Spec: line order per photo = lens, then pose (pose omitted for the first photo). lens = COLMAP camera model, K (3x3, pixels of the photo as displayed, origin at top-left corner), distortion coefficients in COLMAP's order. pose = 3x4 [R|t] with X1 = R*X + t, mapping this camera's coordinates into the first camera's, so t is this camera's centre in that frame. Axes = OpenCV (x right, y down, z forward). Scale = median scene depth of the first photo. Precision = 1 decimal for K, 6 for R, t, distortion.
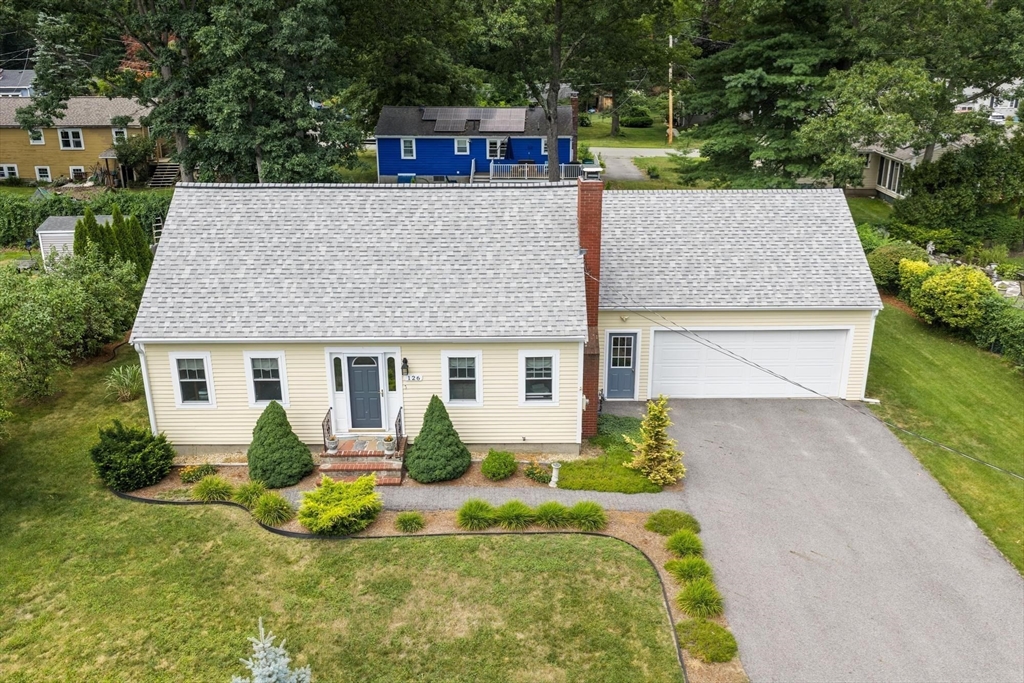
lens RADIAL K [[856.2, 0, 512.0], [0, 856.2, 341.5], [0, 0, 1]] dist [0.003873, -0.004869]
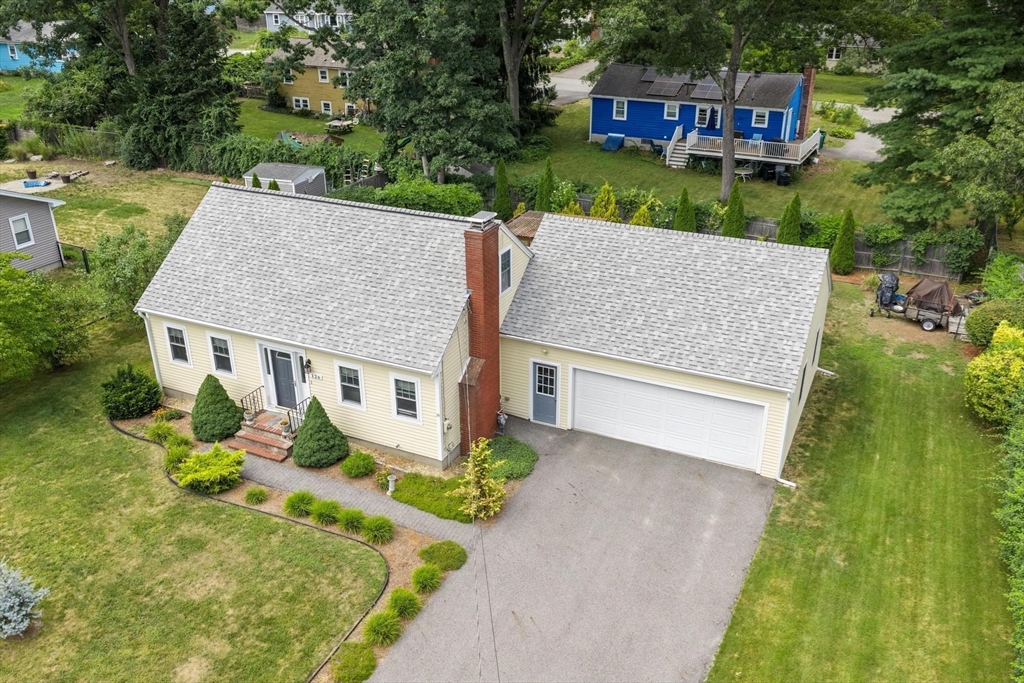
lens RADIAL K [[856.2, 0, 512.0], [0, 856.2, 341.5], [0, 0, 1]] dist [0.003873, -0.004869]
pose [[0.900863, 0.180758, -0.394681, 0.588394], [-0.139369, 0.981485, 0.131393, -0.198465], [0.411124, -0.063361, 0.909375, 0.030089]]
